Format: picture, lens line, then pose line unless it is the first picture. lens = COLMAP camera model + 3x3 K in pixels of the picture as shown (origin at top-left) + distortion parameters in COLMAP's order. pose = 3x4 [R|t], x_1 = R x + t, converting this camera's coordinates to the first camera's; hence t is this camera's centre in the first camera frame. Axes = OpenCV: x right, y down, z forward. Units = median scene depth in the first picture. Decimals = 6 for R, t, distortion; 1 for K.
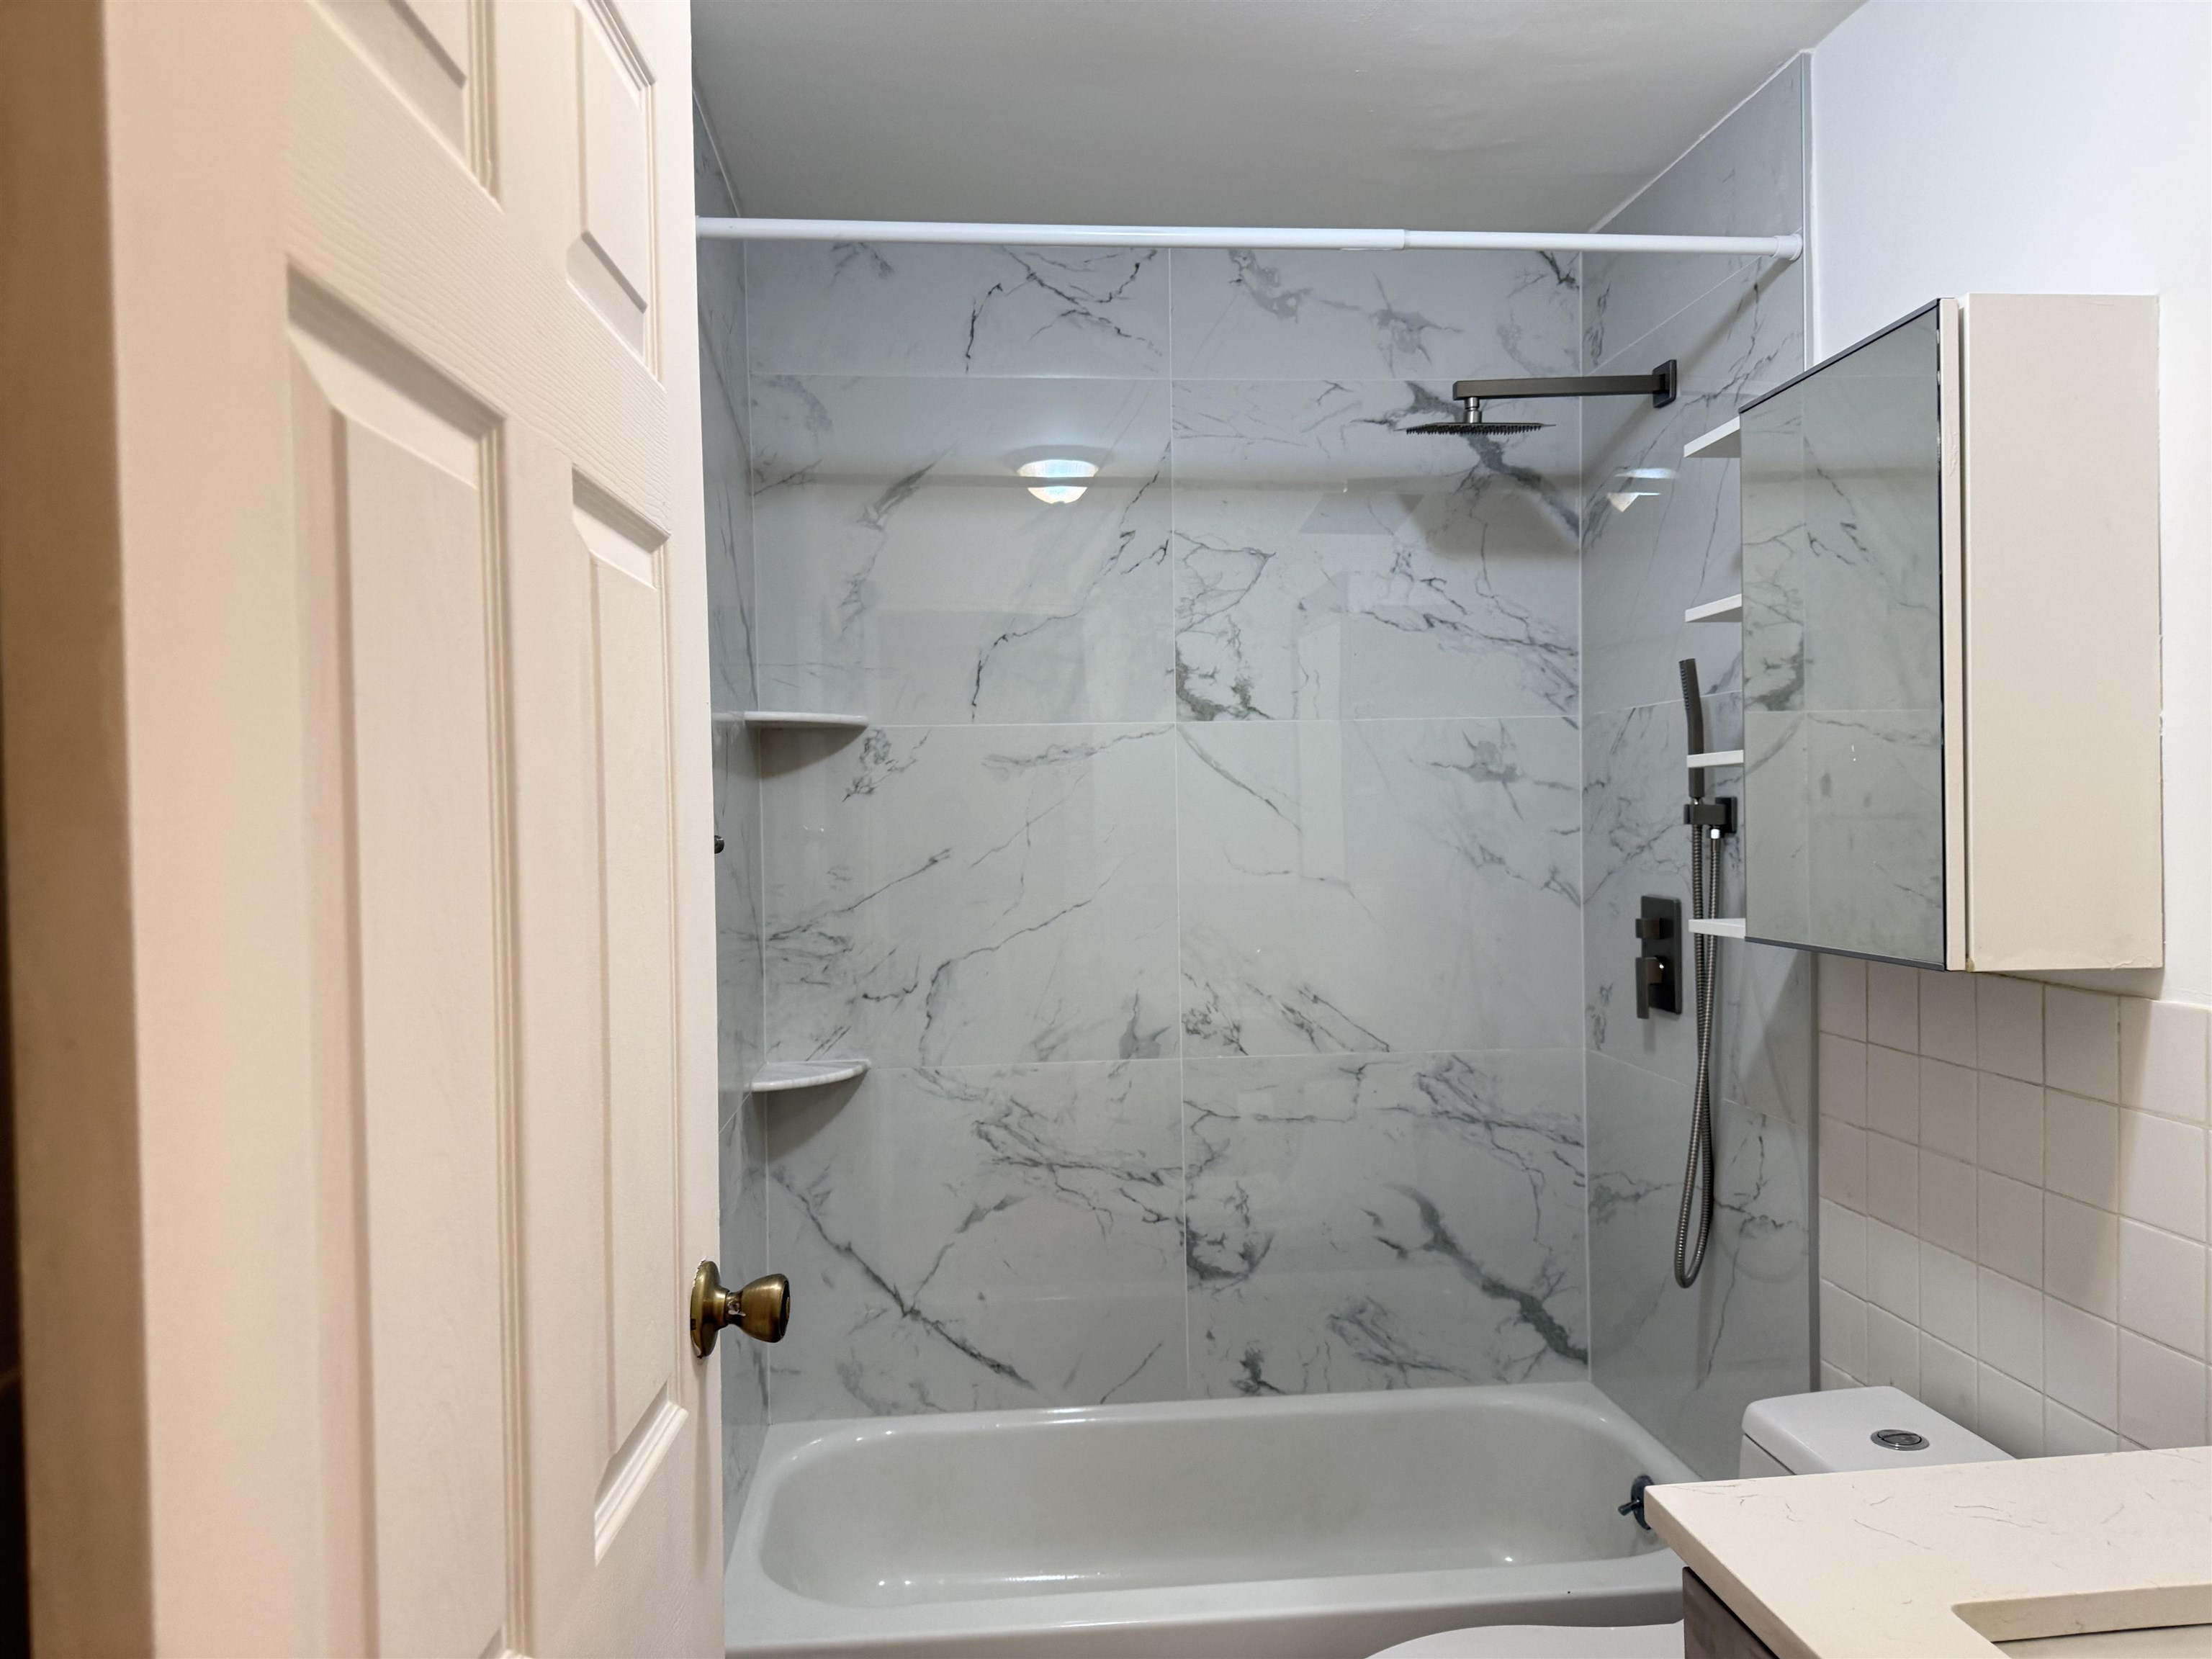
lens RADIAL K [[1553.6, 0, 1094.6], [0, 1553.6, 840.3], [0, 0, 1]] dist [0.138969, -0.240000]
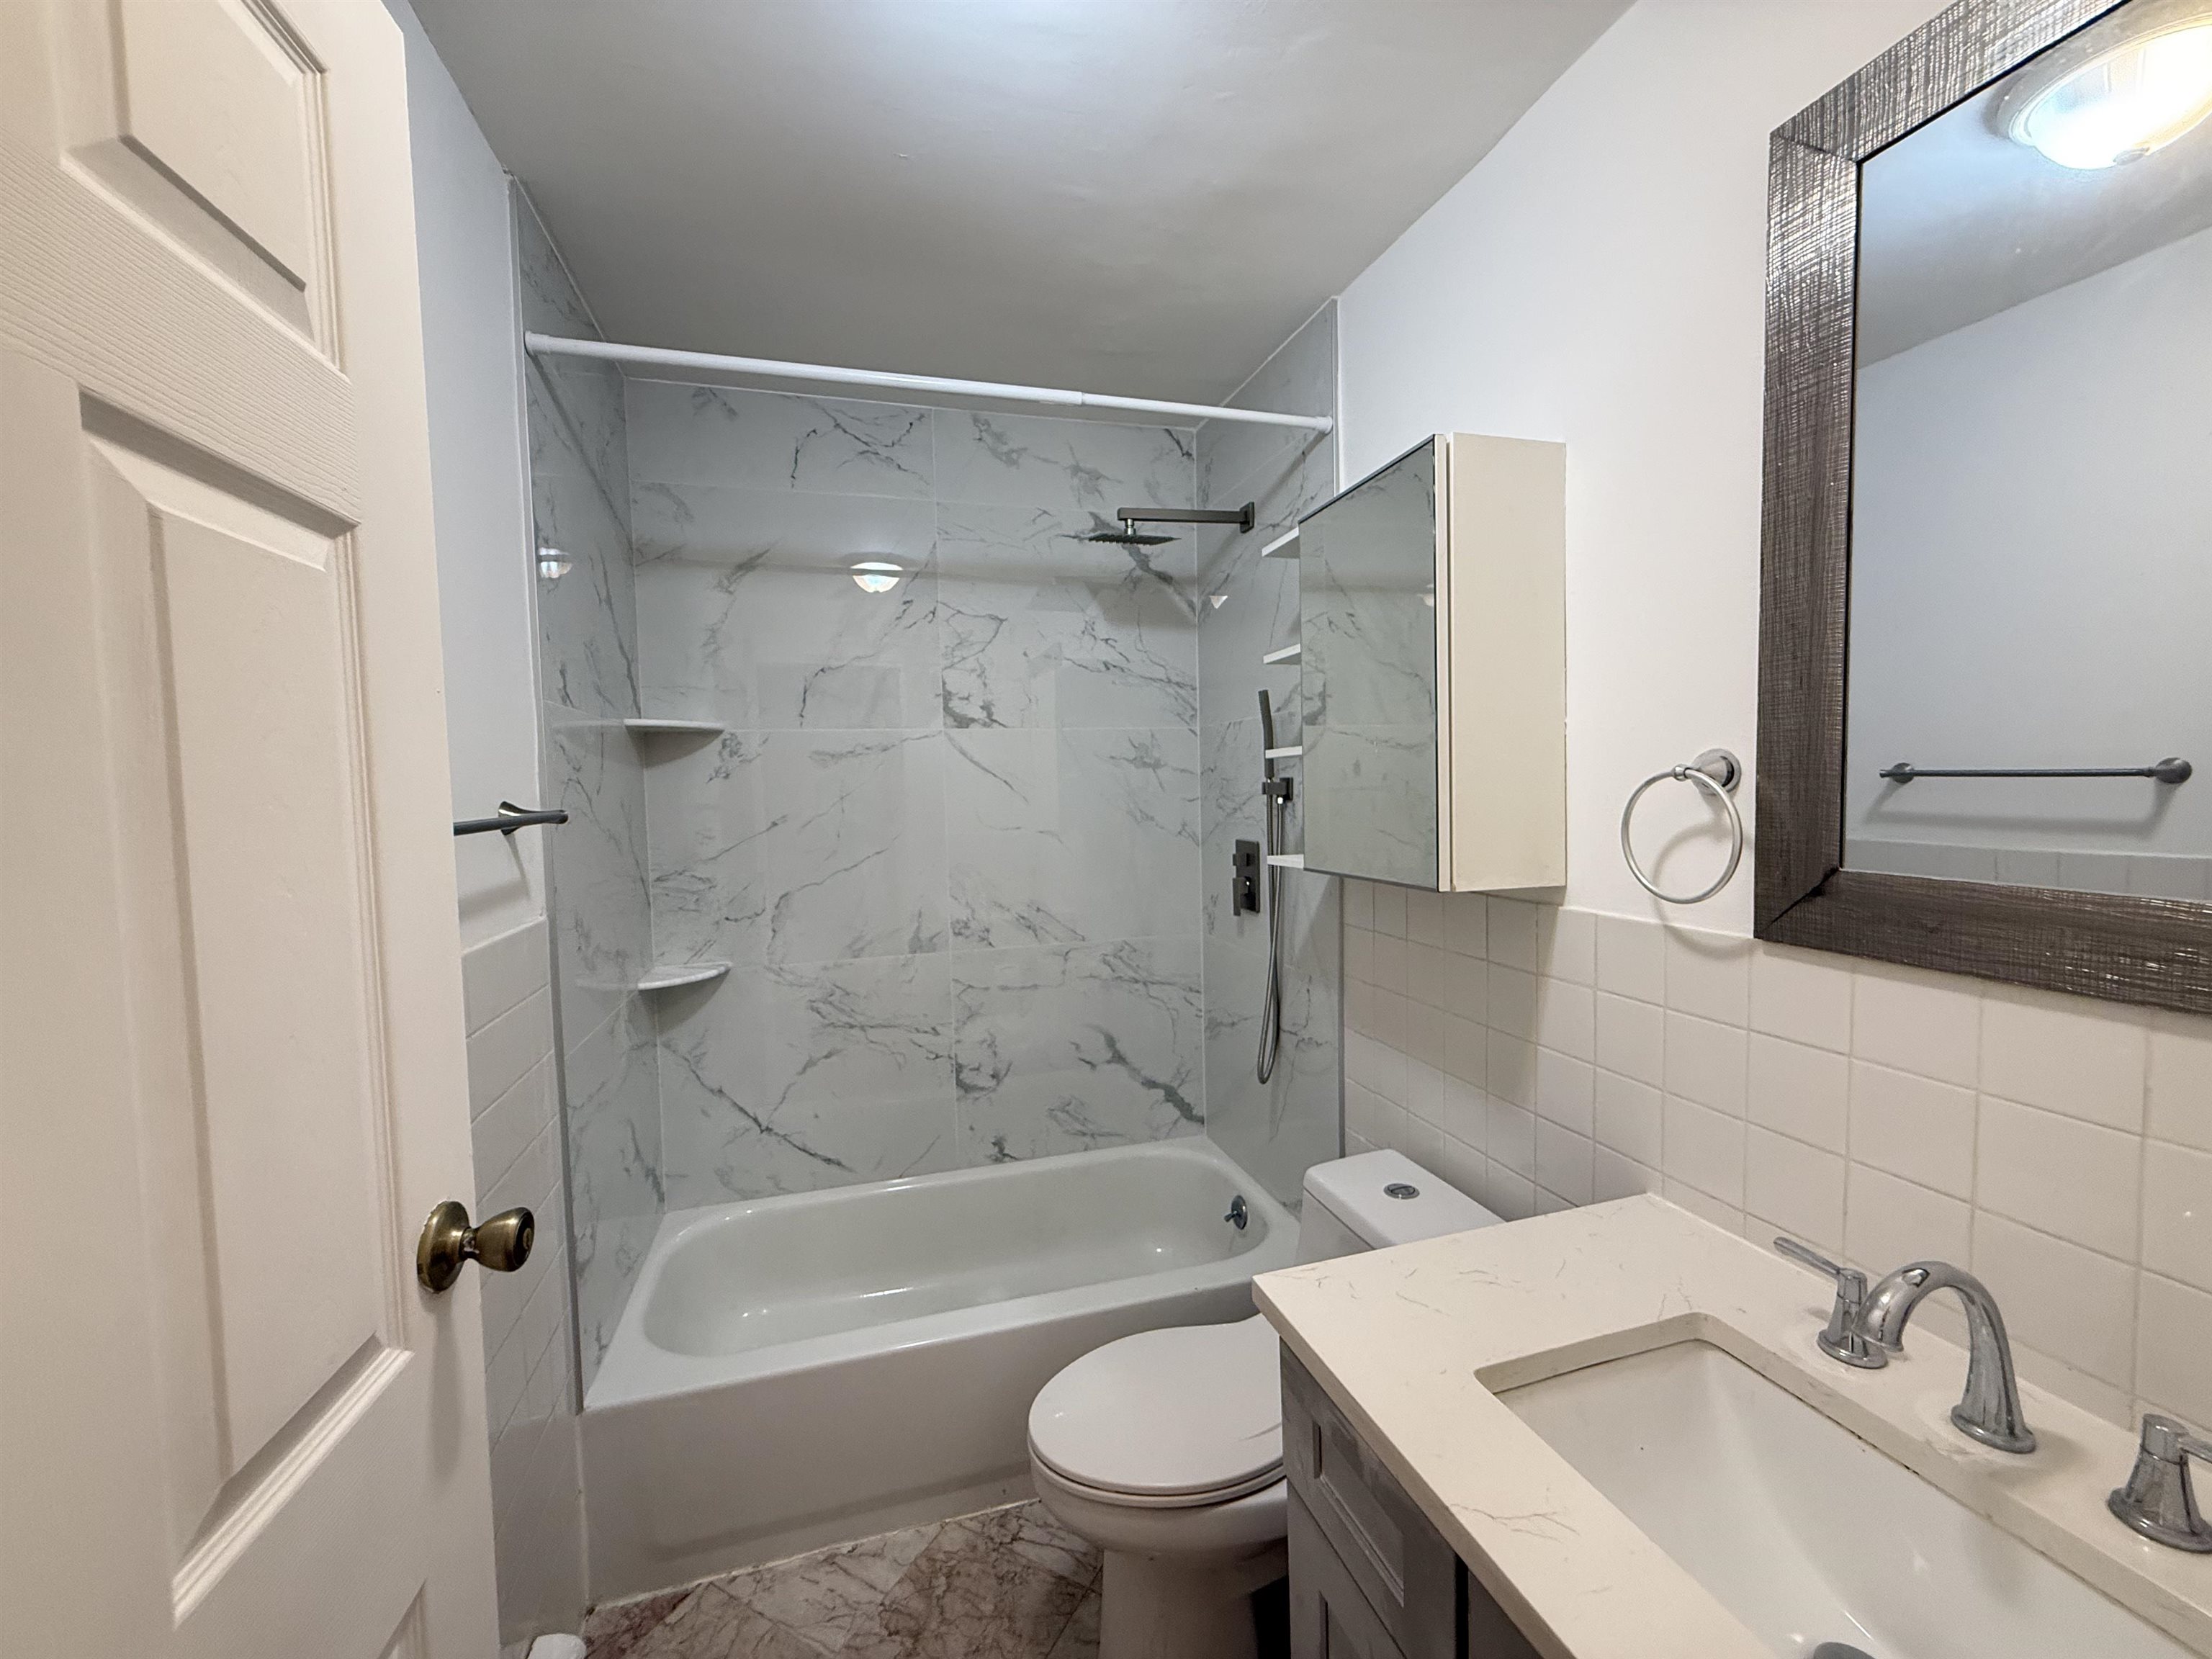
lens RADIAL K [[885.5, 0, 1097.2], [0, 885.5, 830.6], [0, 0, 1]] dist [0.009574, 0.000050]
pose [[0.982090, -0.016388, 0.187701, 0.036539], [0.011030, 0.999502, 0.029555, -0.001908], [-0.188092, -0.026955, 0.981782, 0.131780]]
